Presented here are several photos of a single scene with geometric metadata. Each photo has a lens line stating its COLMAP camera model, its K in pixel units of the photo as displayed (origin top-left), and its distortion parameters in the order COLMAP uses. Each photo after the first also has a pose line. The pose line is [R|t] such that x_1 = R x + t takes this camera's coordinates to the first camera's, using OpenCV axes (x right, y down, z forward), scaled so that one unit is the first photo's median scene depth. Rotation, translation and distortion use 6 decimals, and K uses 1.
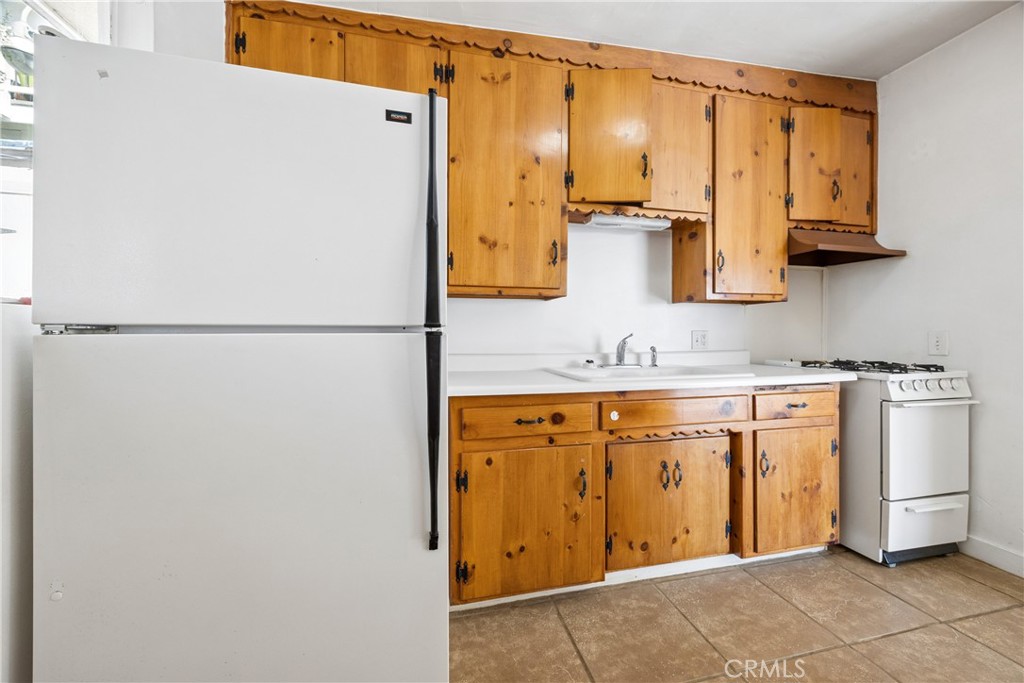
lens RADIAL K [[412.9, 0, 514.4], [0, 412.9, 339.1], [0, 0, 1]] dist [-0.005281, -0.001073]
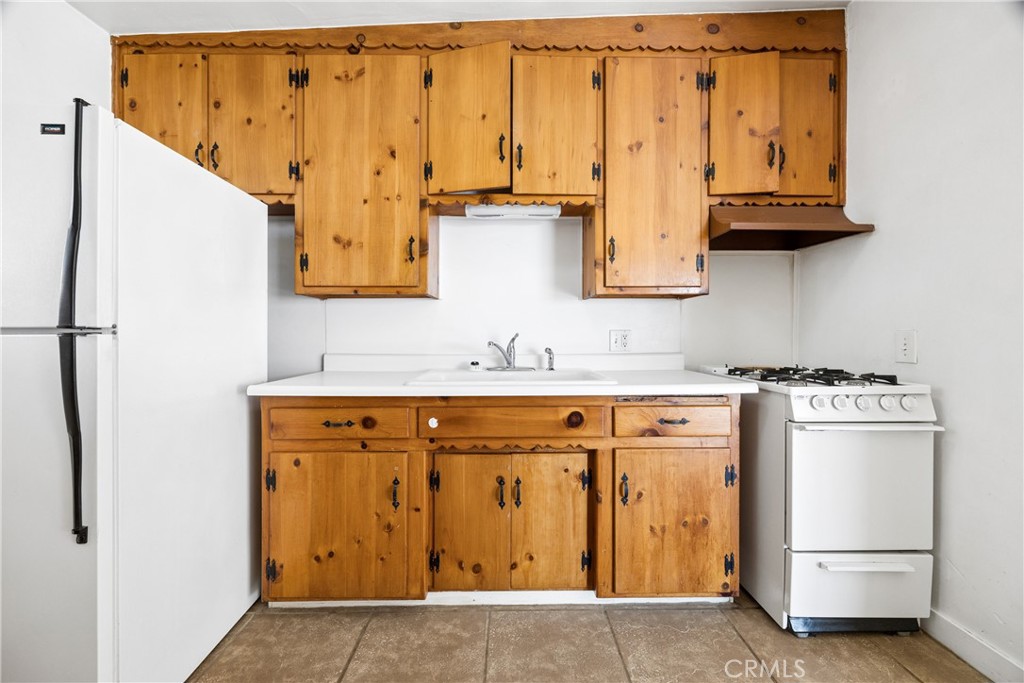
lens RADIAL K [[412.9, 0, 511.6], [0, 412.9, 339.1], [0, 0, 1]] dist [-0.005281, -0.001073]
pose [[0.973665, 0.002305, -0.227974, 0.558252], [-0.002116, 0.999997, 0.001075, -0.002734], [0.227976, -0.000564, 0.973667, 0.125469]]
